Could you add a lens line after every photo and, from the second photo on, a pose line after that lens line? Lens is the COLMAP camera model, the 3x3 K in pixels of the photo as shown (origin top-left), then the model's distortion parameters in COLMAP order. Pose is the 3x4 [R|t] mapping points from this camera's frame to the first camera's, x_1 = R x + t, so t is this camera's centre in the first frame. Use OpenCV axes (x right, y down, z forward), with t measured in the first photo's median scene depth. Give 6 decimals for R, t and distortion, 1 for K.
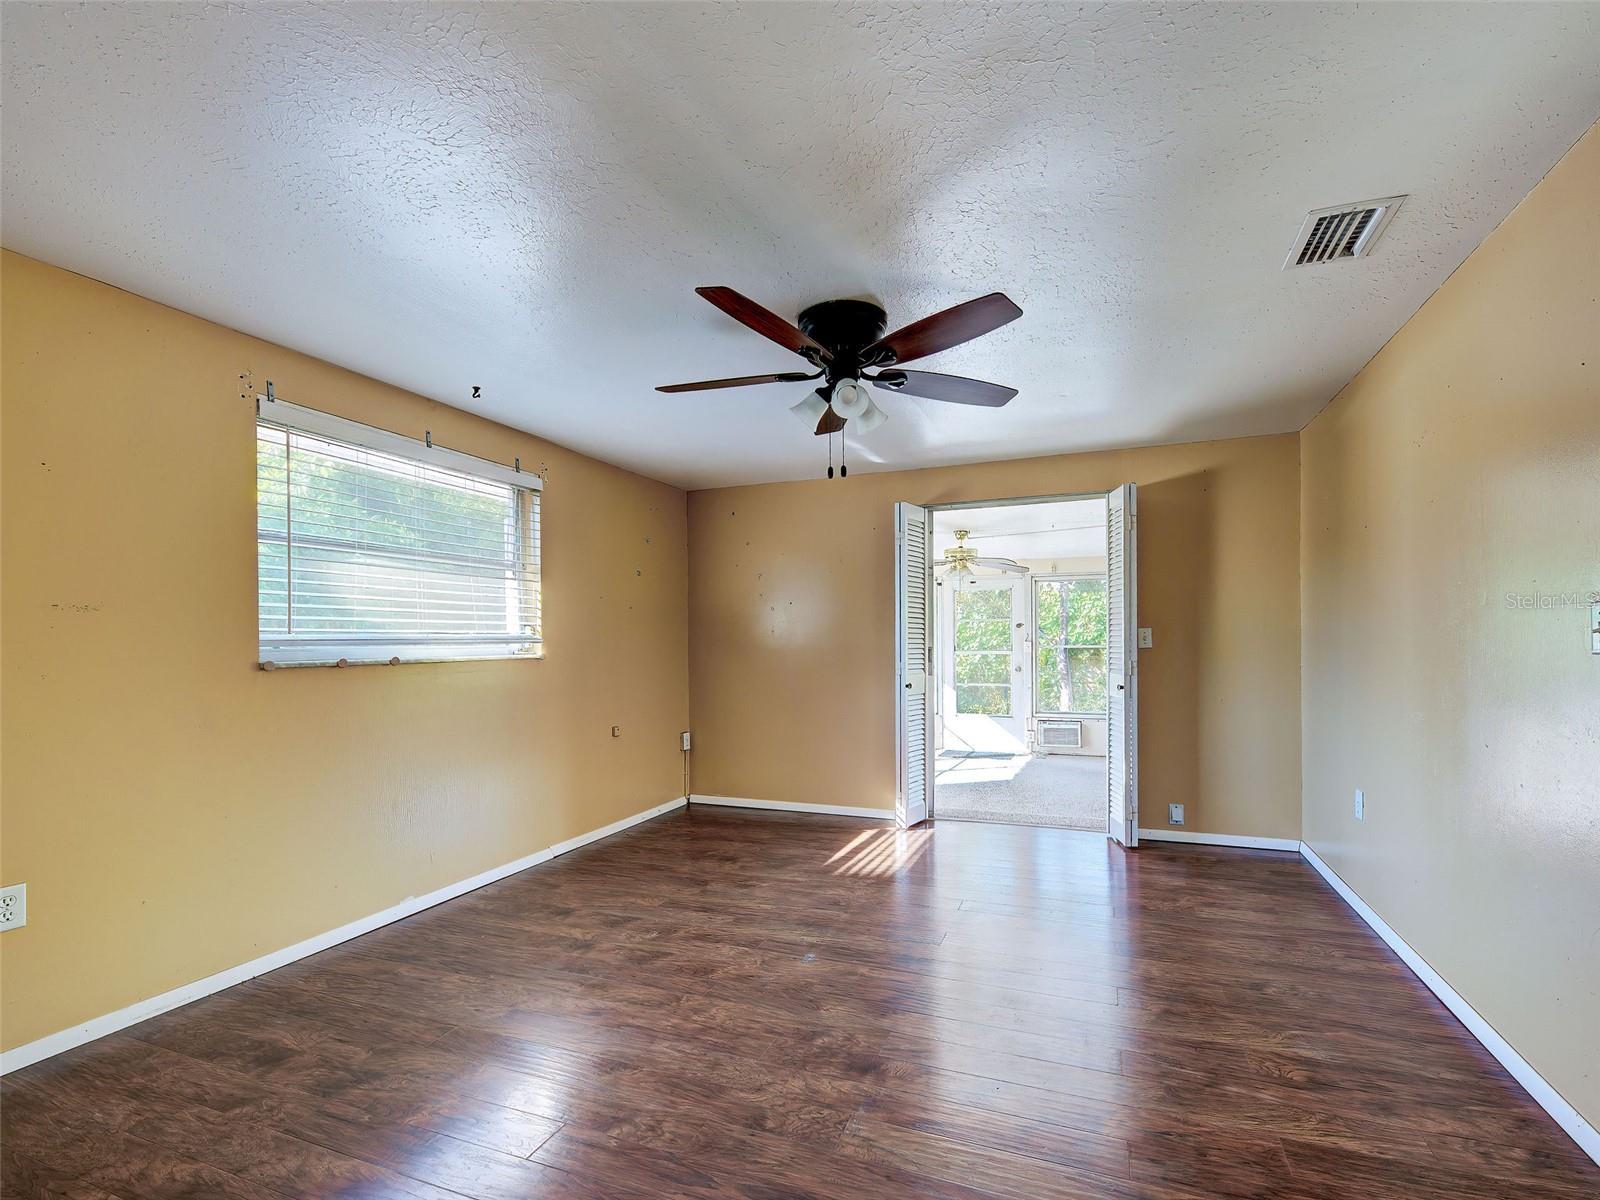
lens RADIAL K [[645.0, 0, 799.7], [0, 645.0, 609.5], [0, 0, 1]] dist [-0.001920, -0.000382]
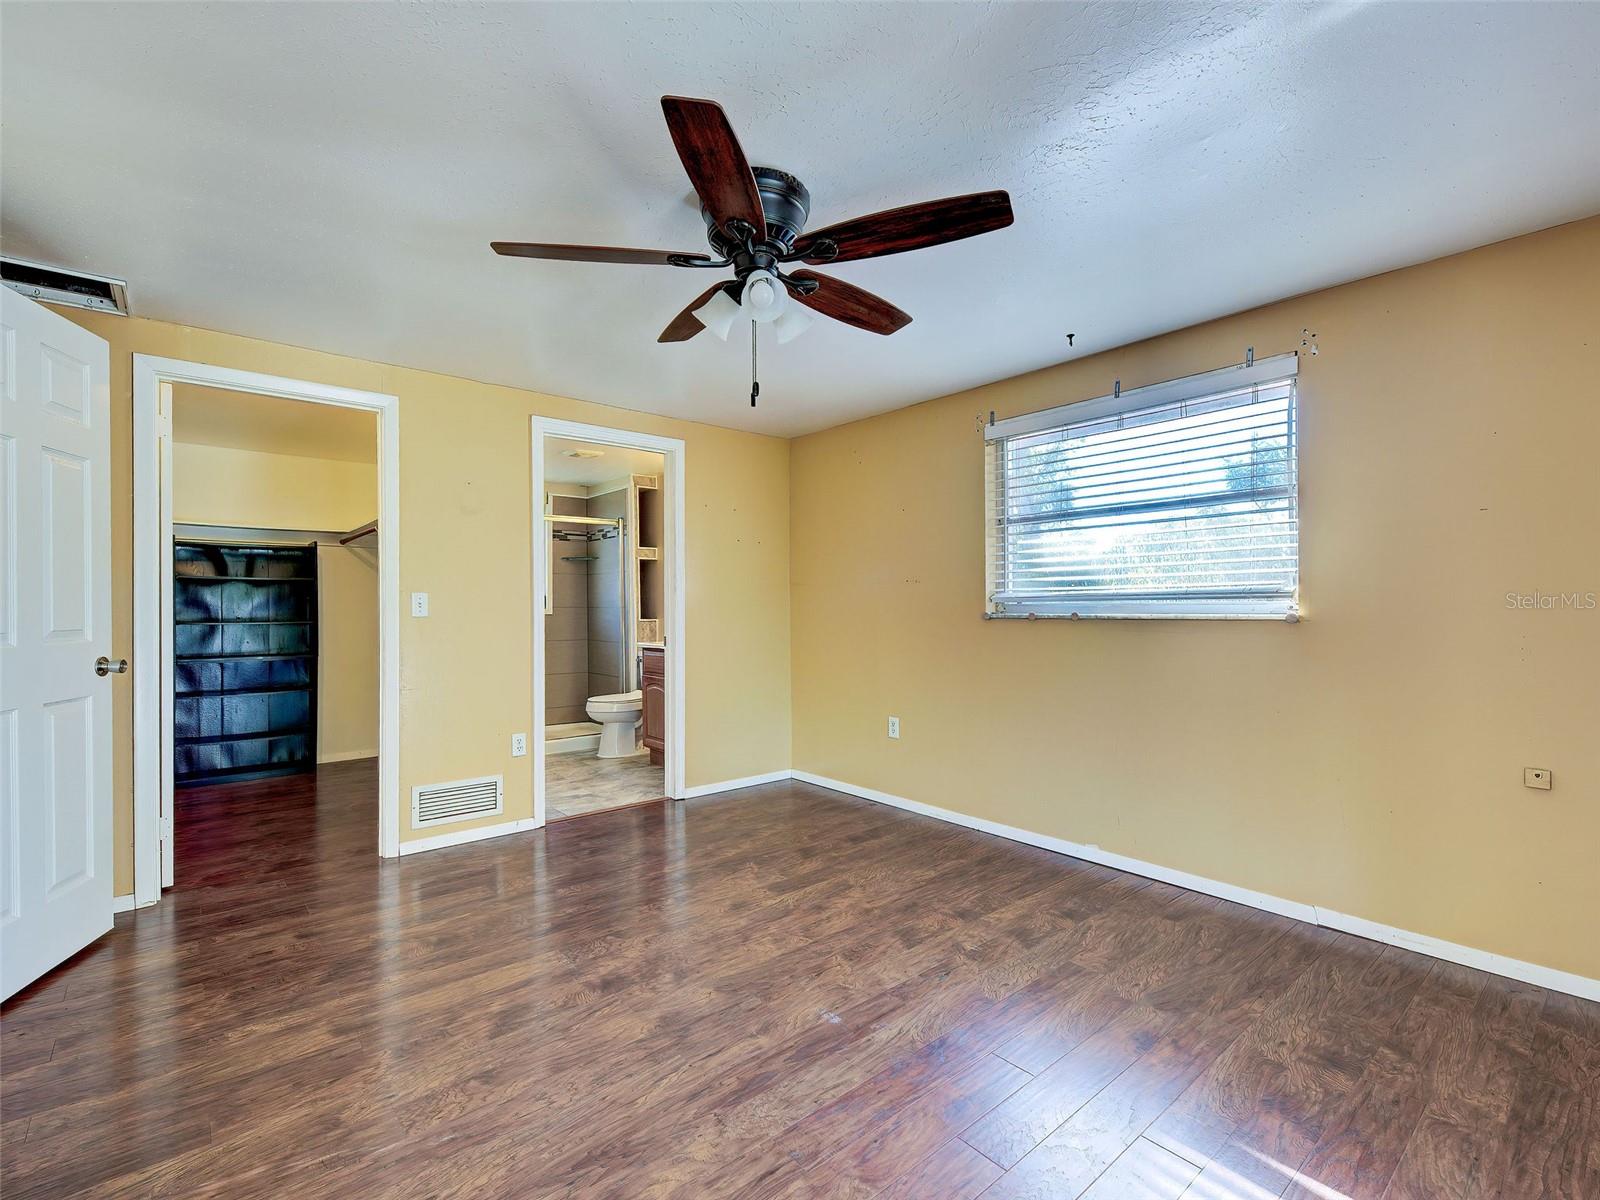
lens RADIAL K [[714.4, 0, 801.2], [0, 714.4, 590.5], [0, 0, 1]] dist [0.004735, 0.000168]
pose [[-0.403505, -0.005125, -0.914963, 0.733448], [0.058186, 0.997817, -0.031250, 0.054062], [0.913126, -0.065847, -0.402326, 1.218475]]
